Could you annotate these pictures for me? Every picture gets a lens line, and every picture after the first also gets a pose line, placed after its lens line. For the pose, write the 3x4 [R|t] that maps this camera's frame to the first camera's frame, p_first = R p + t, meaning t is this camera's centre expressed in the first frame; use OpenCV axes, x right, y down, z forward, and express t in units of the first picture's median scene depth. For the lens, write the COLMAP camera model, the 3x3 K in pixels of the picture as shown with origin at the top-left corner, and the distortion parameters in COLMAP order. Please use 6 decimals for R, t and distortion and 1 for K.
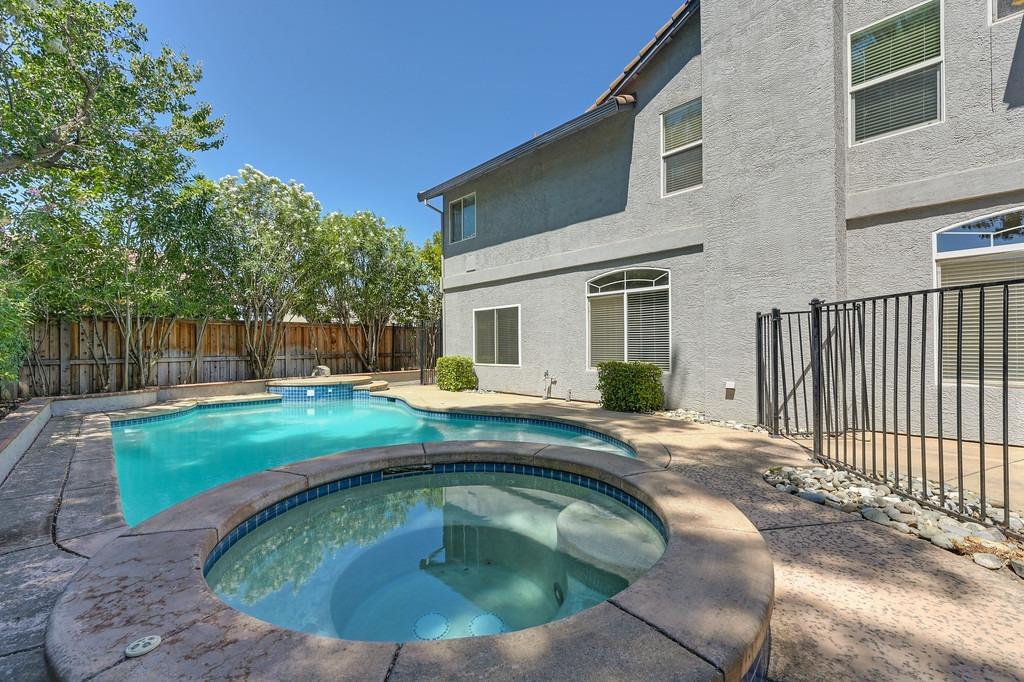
lens RADIAL K [[427.9, 0, 514.0], [0, 427.9, 348.0], [0, 0, 1]] dist [-0.001077, 0.001214]
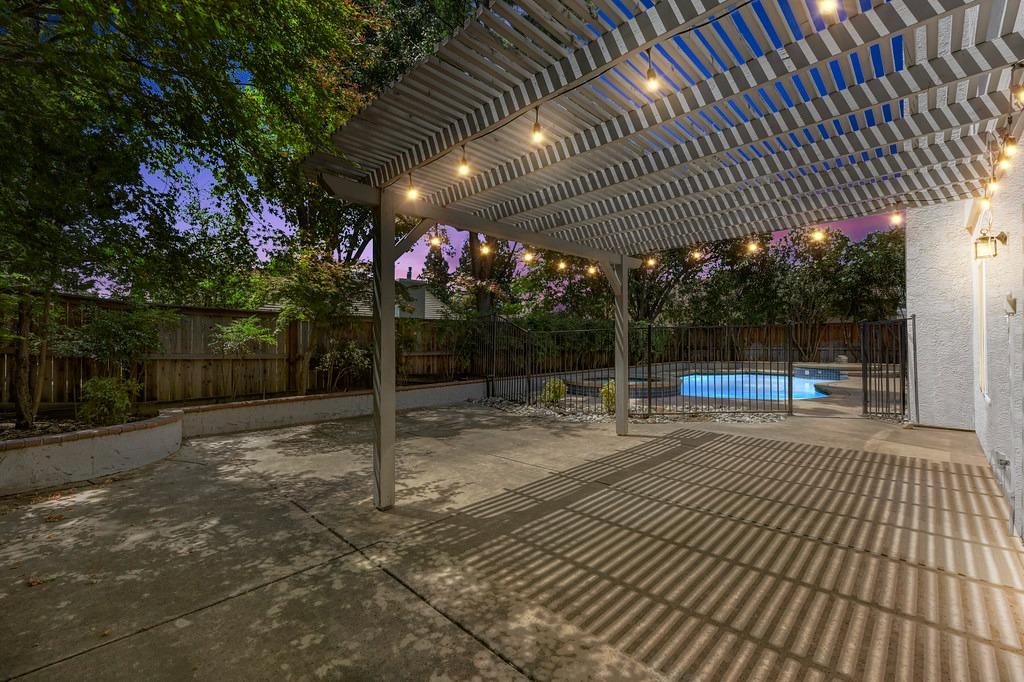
lens RADIAL K [[427.9, 0, 509.0], [0, 427.9, 333.6], [0, 0, 1]] dist [-0.001077, 0.001214]
pose [[0.019380, -0.005884, -0.999795, 1.909060], [0.005122, 0.999970, -0.005785, -0.053849], [0.999799, -0.005009, 0.019410, -0.167389]]
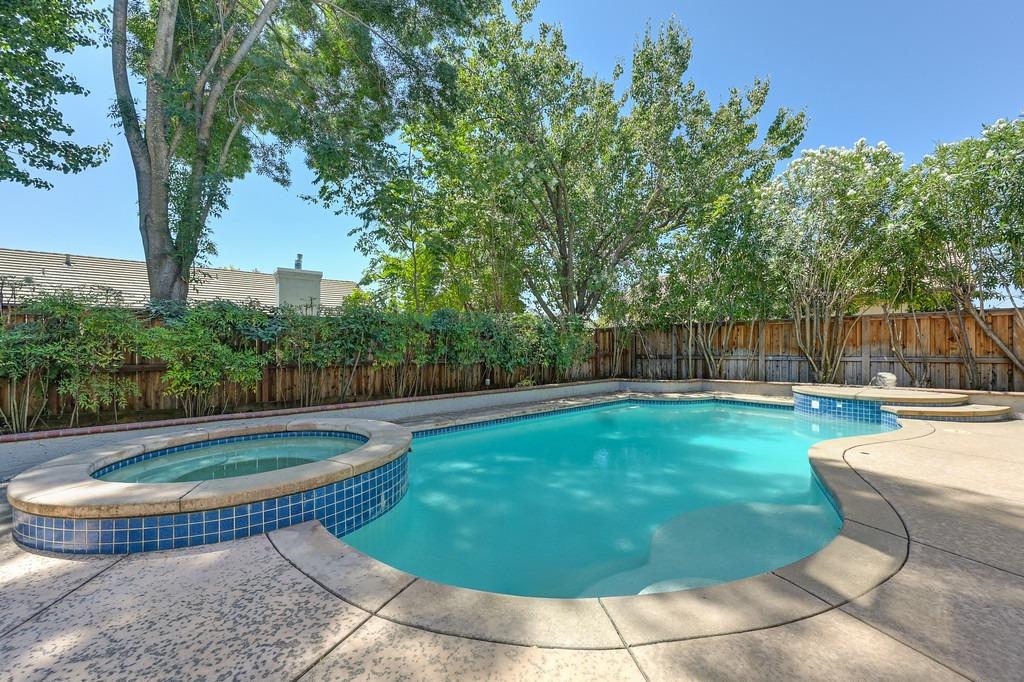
lens RADIAL K [[401.0, 0, 517.4], [0, 401.0, 346.1], [0, 0, 1]] dist [-0.000975, 0.001127]
pose [[-0.063725, 0.006589, -0.997946, 0.599403], [0.007660, 0.999952, 0.006113, -0.028542], [0.997938, -0.007255, -0.063772, 0.898046]]
